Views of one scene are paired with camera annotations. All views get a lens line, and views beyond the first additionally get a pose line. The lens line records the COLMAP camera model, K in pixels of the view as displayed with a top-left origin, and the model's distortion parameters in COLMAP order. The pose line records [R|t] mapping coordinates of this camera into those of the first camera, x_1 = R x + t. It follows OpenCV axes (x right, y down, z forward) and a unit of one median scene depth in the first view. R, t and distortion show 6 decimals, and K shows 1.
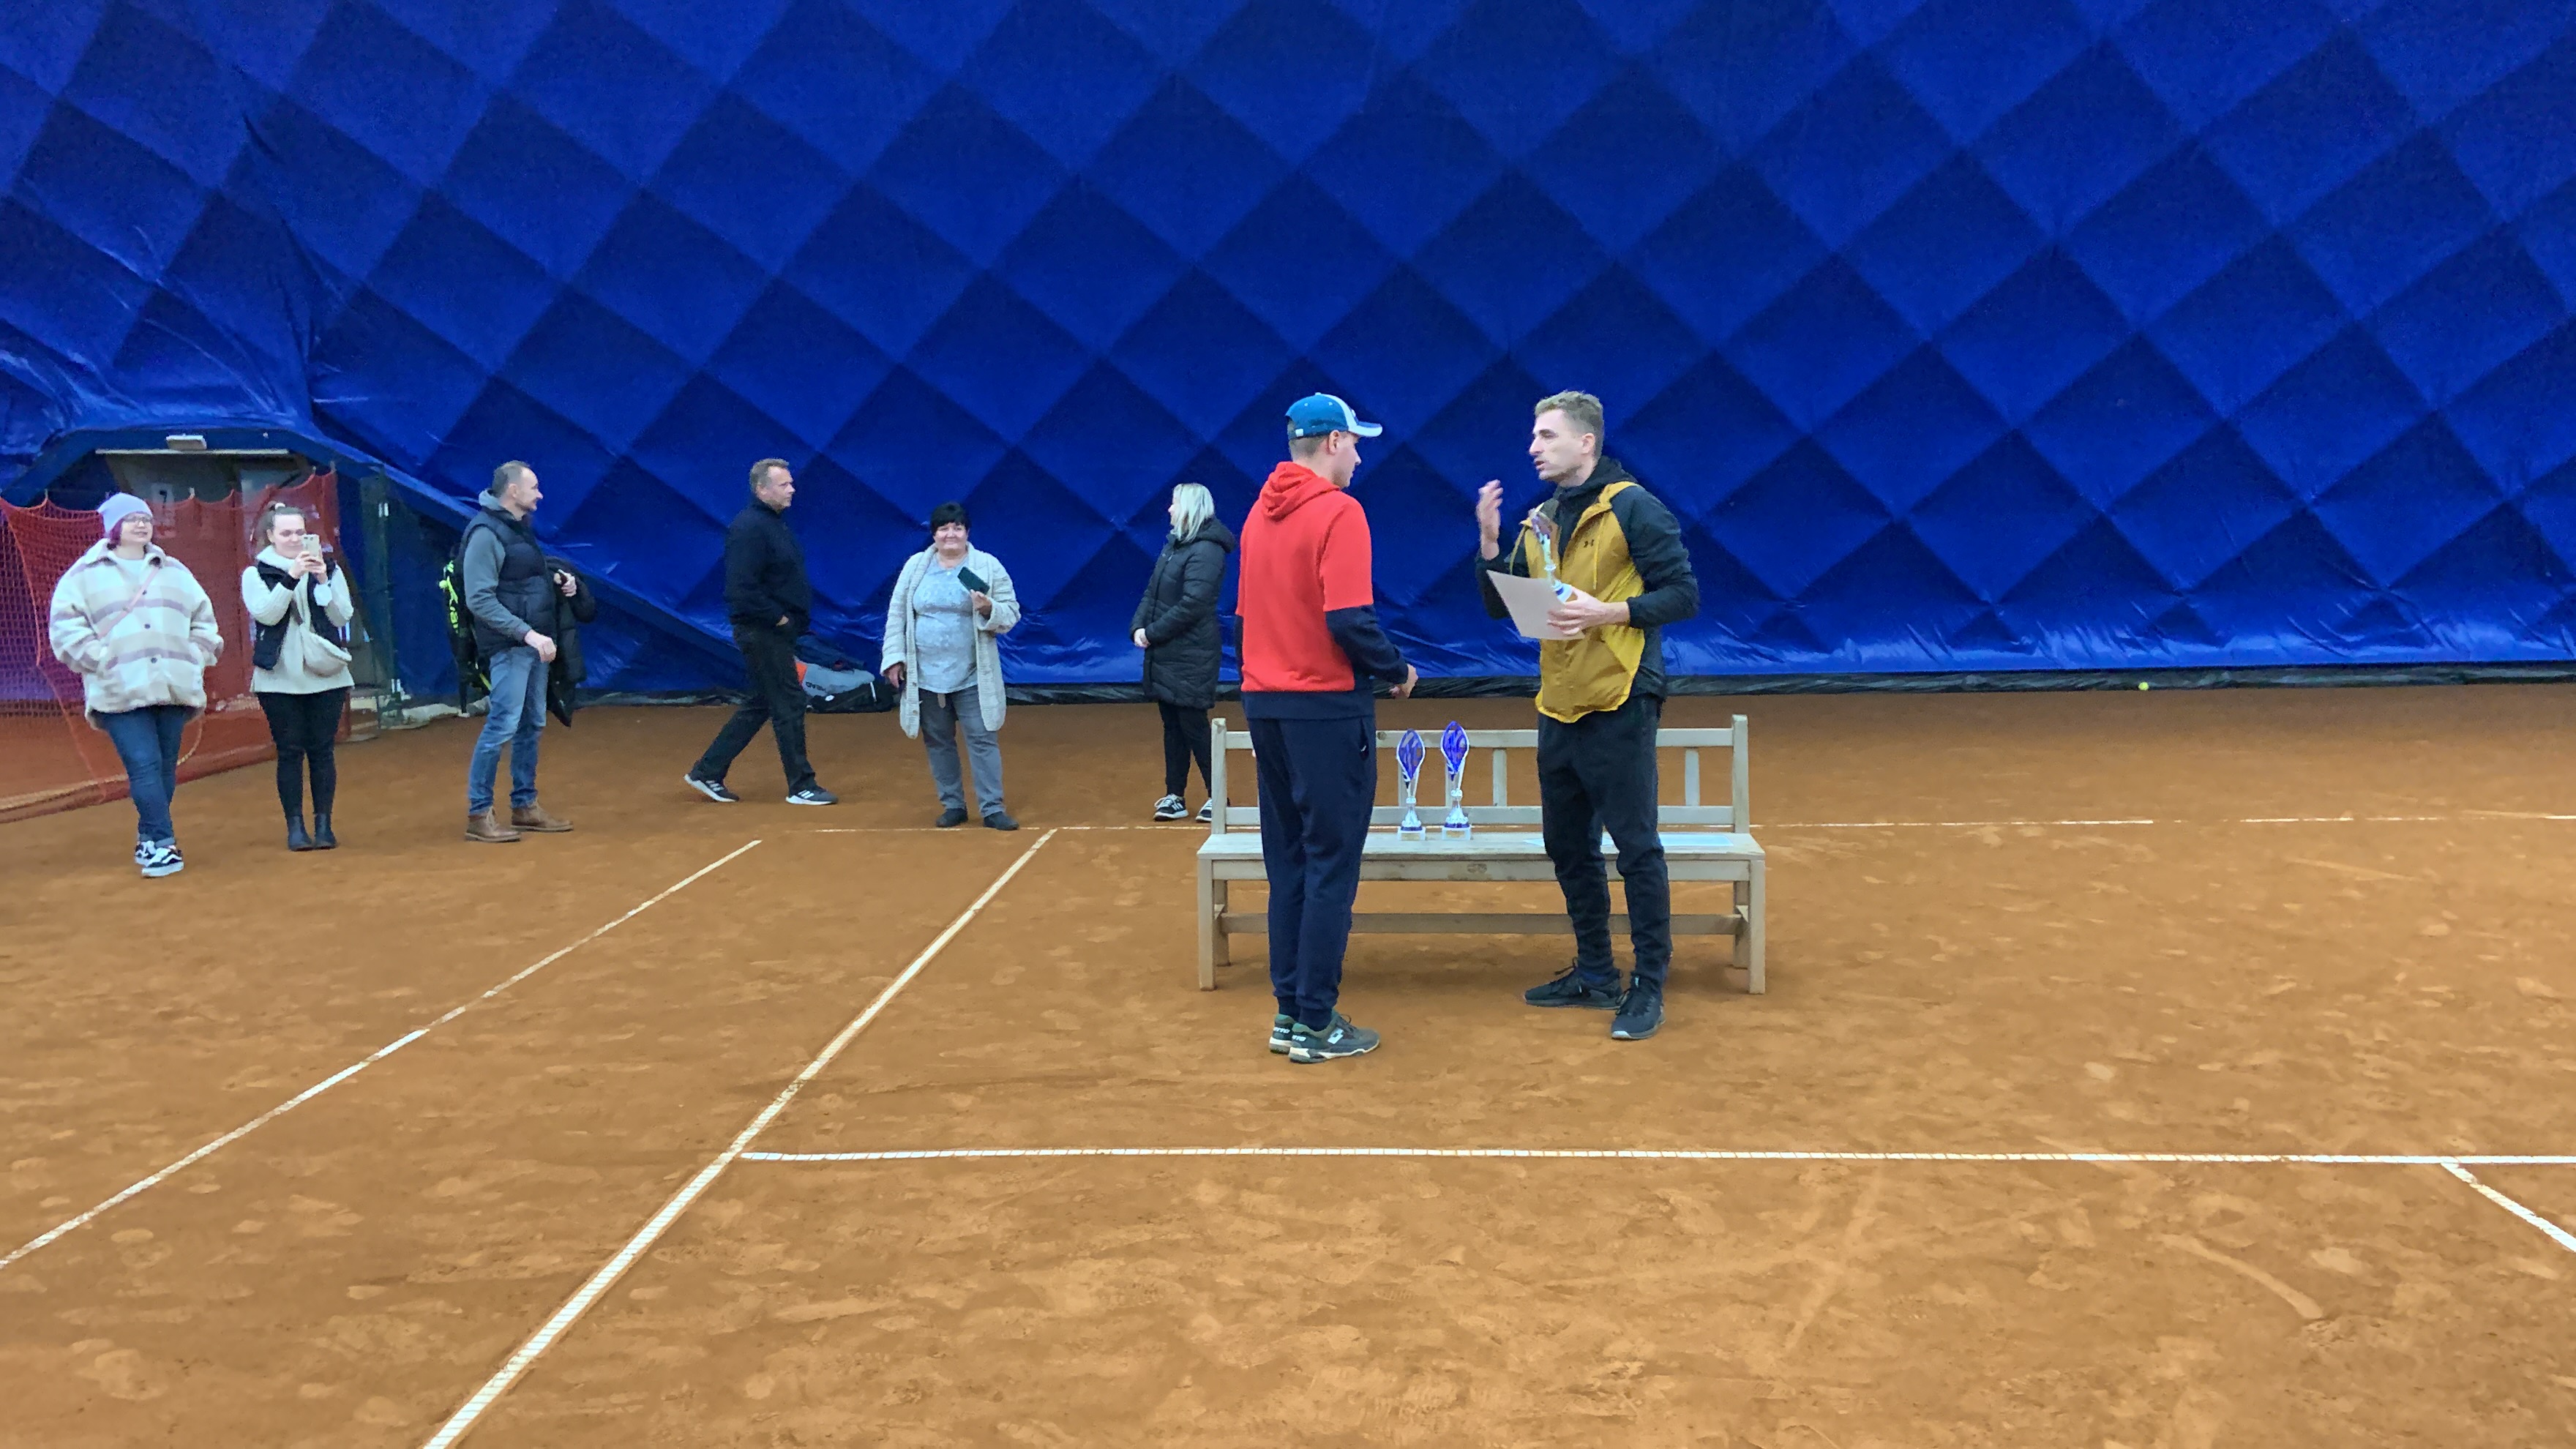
lens RADIAL K [[2215.0, 0, 1278.5], [0, 2215.0, 710.5], [0, 0, 1]] dist [0.121736, -0.152038]
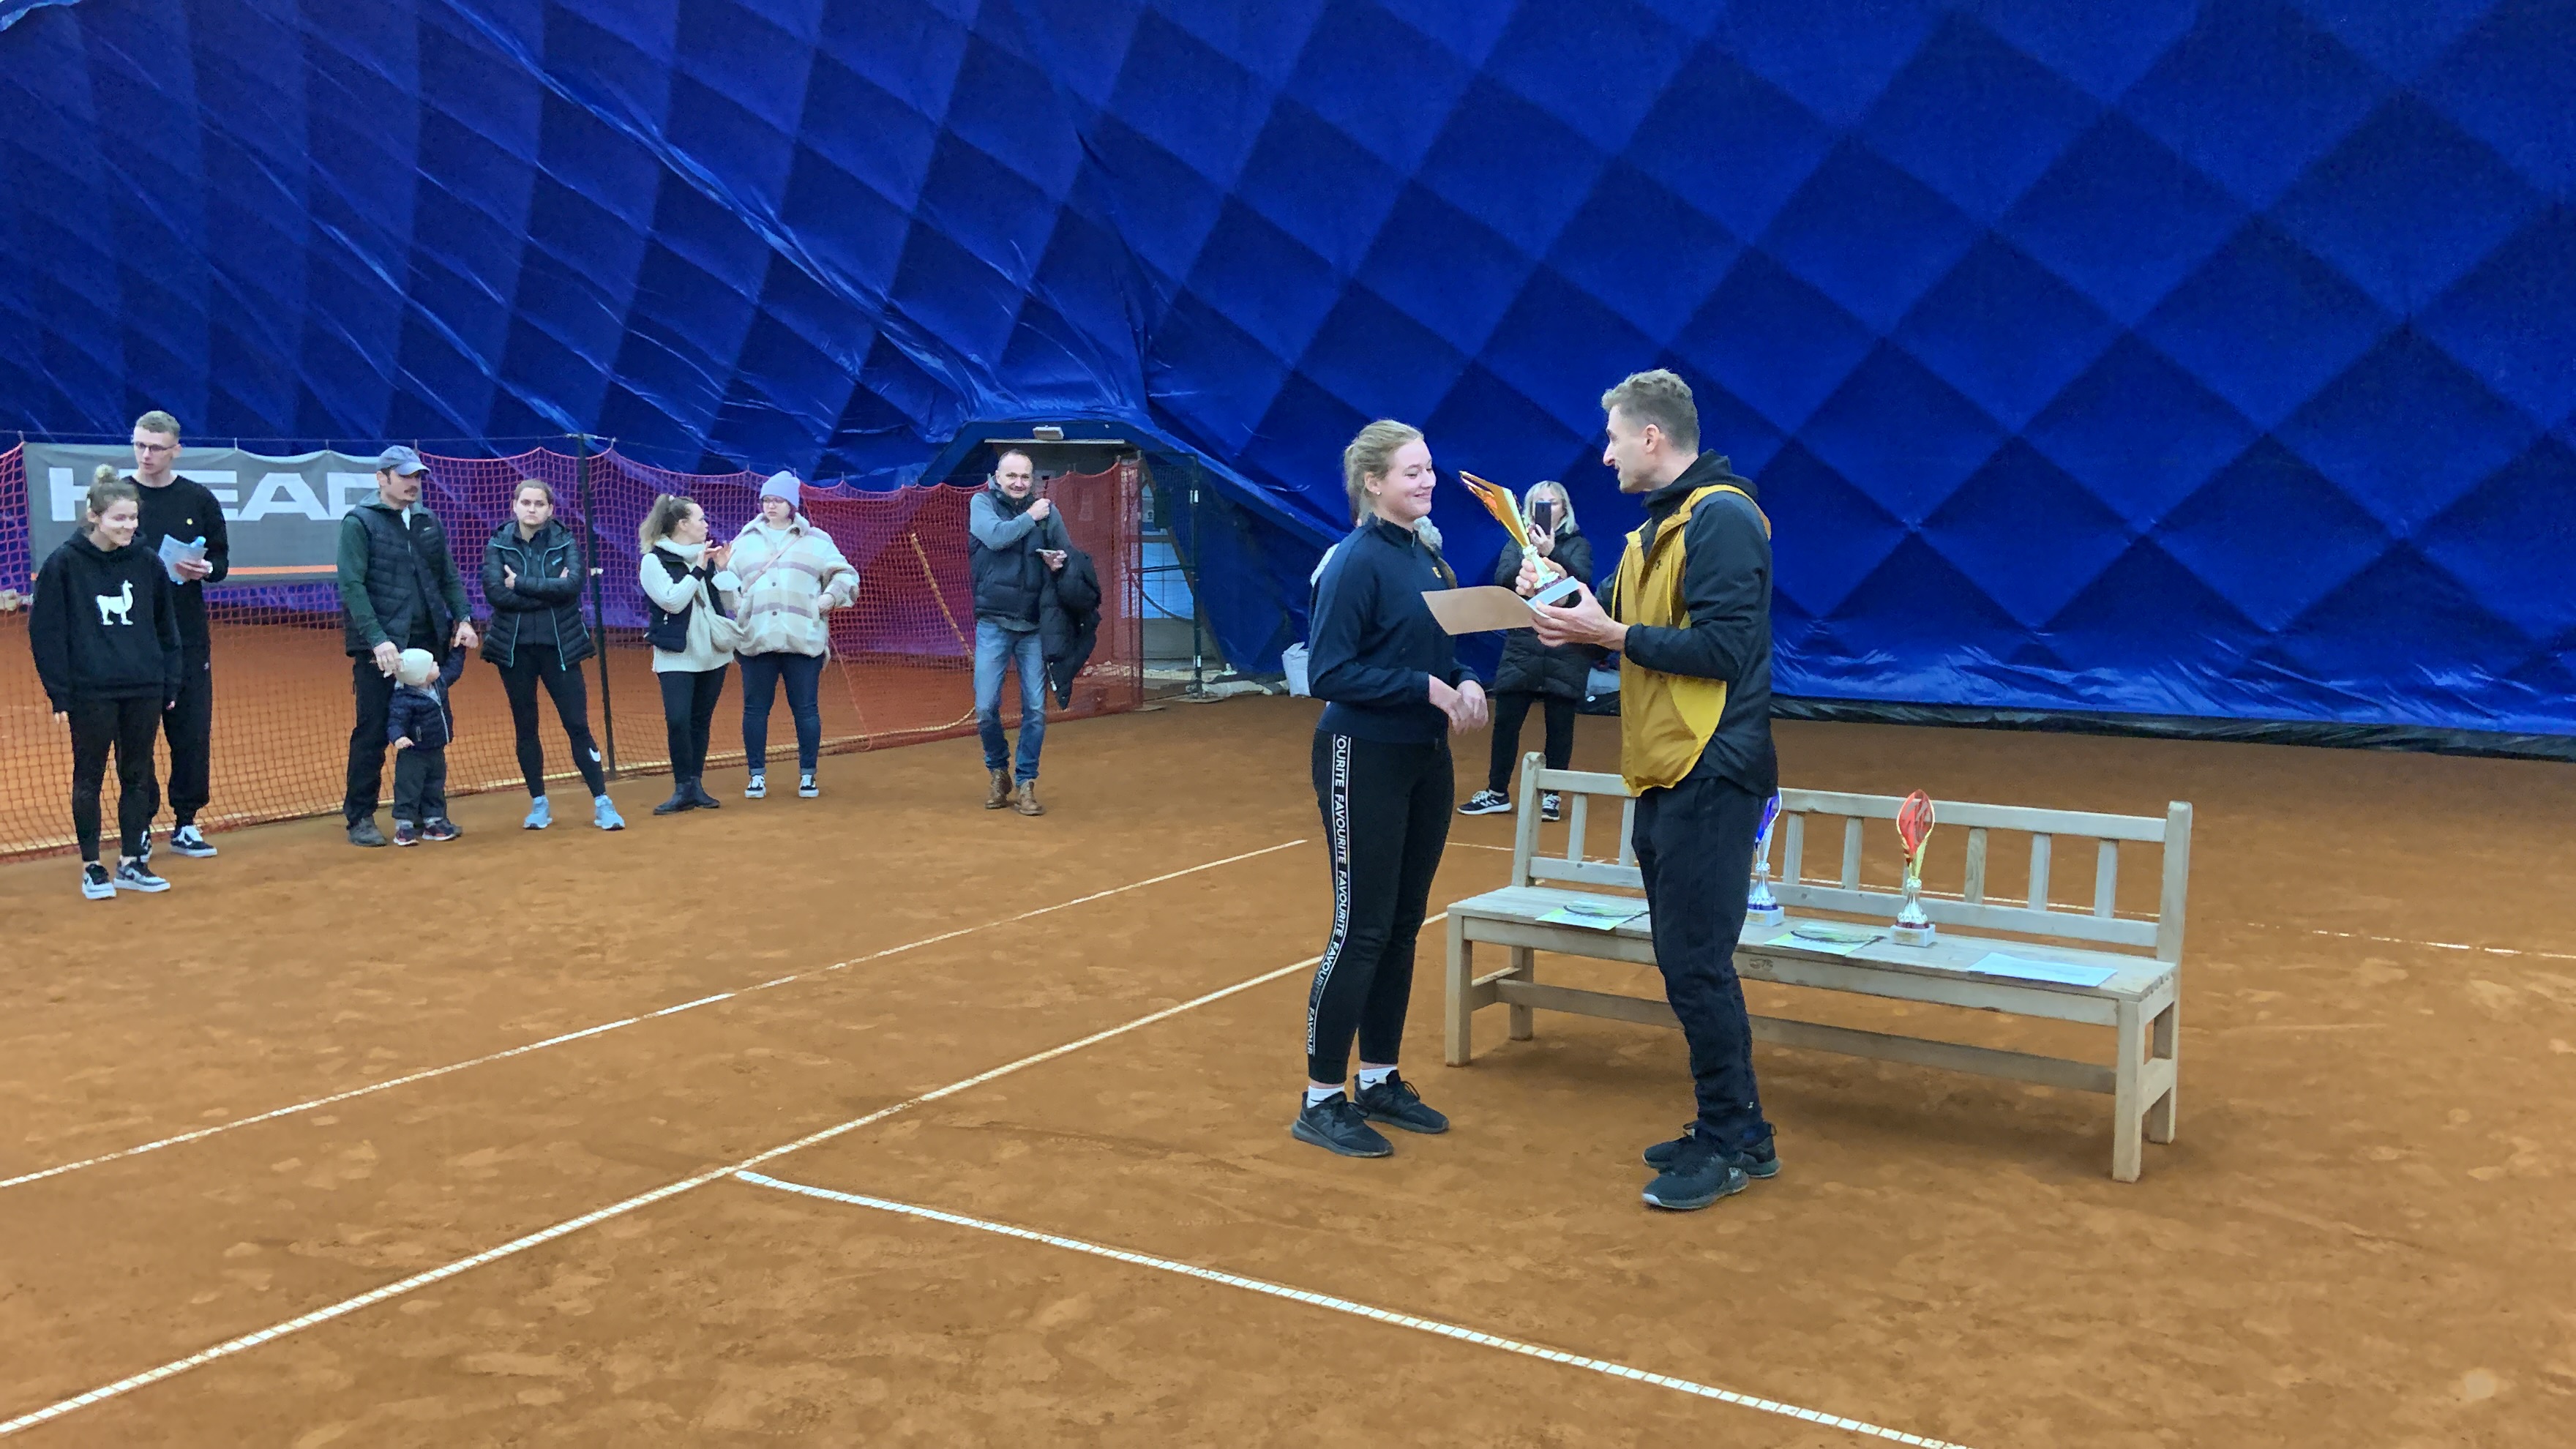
lens RADIAL K [[2215.0, 0, 1242.4], [0, 2215.0, 696.7], [0, 0, 1]] dist [0.121736, -0.152038]
pose [[0.876133, 0.063593, -0.477857, 0.207381], [-0.064981, 0.997793, 0.013645, -0.016230], [0.477671, 0.019097, 0.878331, 0.138686]]
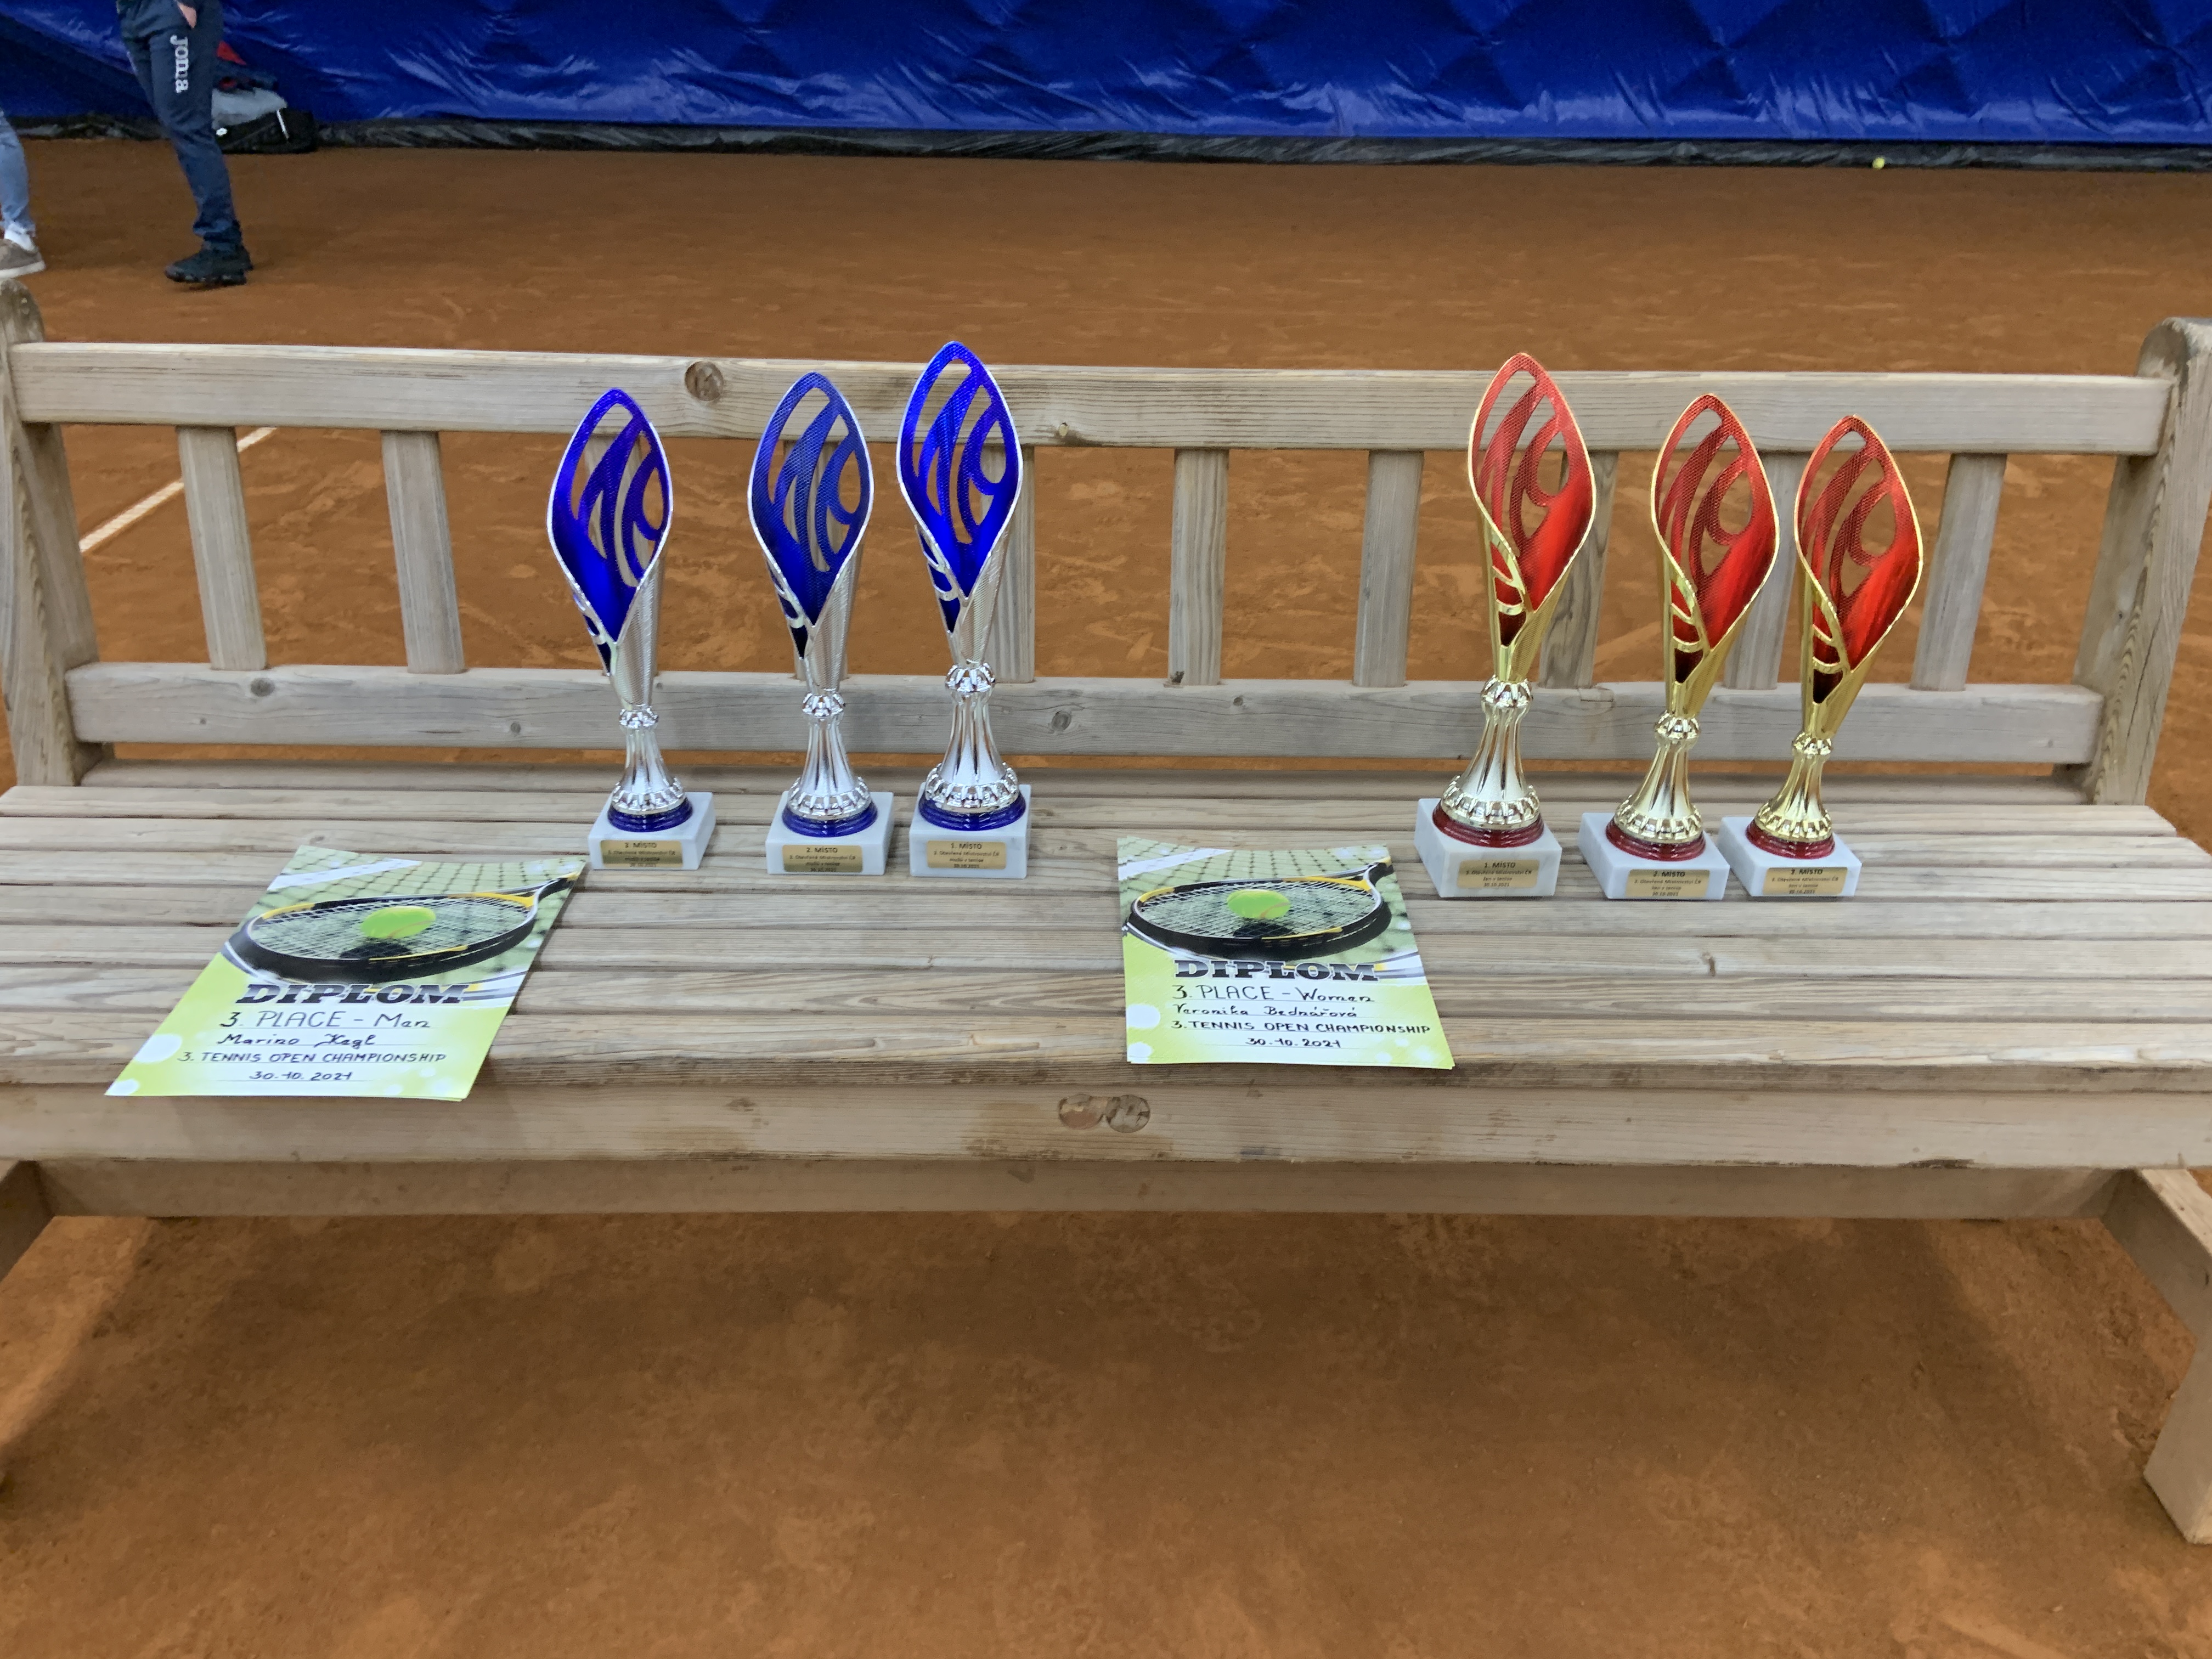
lens RADIAL K [[1664.8, 0, 1113.9], [0, 1664.8, 844.9], [0, 0, 1]] dist [0.089114, -0.103478]
pose [[0.994022, -0.015501, 0.108074, 0.050166], [-0.026280, 0.926796, 0.374645, -0.007896], [-0.105970, -0.375246, 0.920848, 0.589842]]
